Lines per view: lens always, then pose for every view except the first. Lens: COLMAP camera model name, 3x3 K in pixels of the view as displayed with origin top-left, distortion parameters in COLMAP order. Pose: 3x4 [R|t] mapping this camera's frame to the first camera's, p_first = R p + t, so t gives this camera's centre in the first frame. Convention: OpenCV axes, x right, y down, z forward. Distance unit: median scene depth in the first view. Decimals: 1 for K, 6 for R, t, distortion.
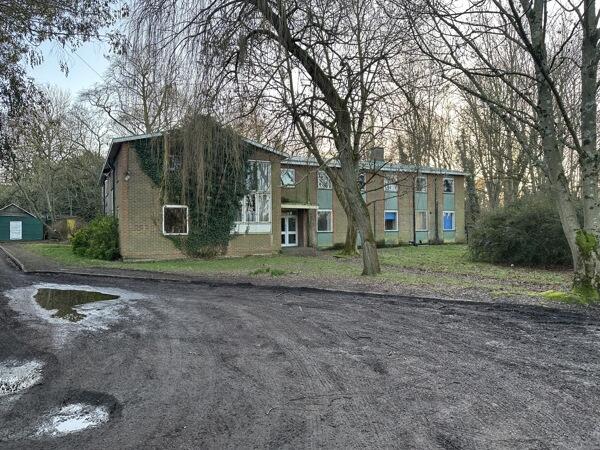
lens RADIAL K [[433.0, 0, 302.9], [0, 433.0, 224.5], [0, 0, 1]] dist [0.003022, -0.003386]
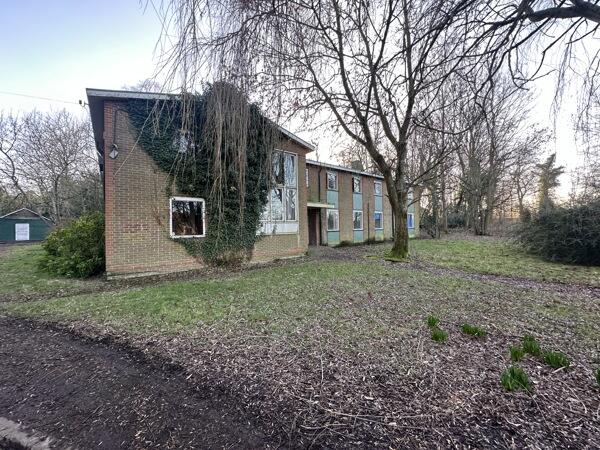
lens RADIAL K [[244.7, 0, 295.4], [0, 244.7, 223.2], [0, 0, 1]] dist [-0.015182, 0.000230]
pose [[0.984275, -0.005572, 0.176554, -0.169252], [0.007357, 0.999928, -0.009459, 0.004250], [-0.176489, 0.010609, 0.984245, 0.503052]]
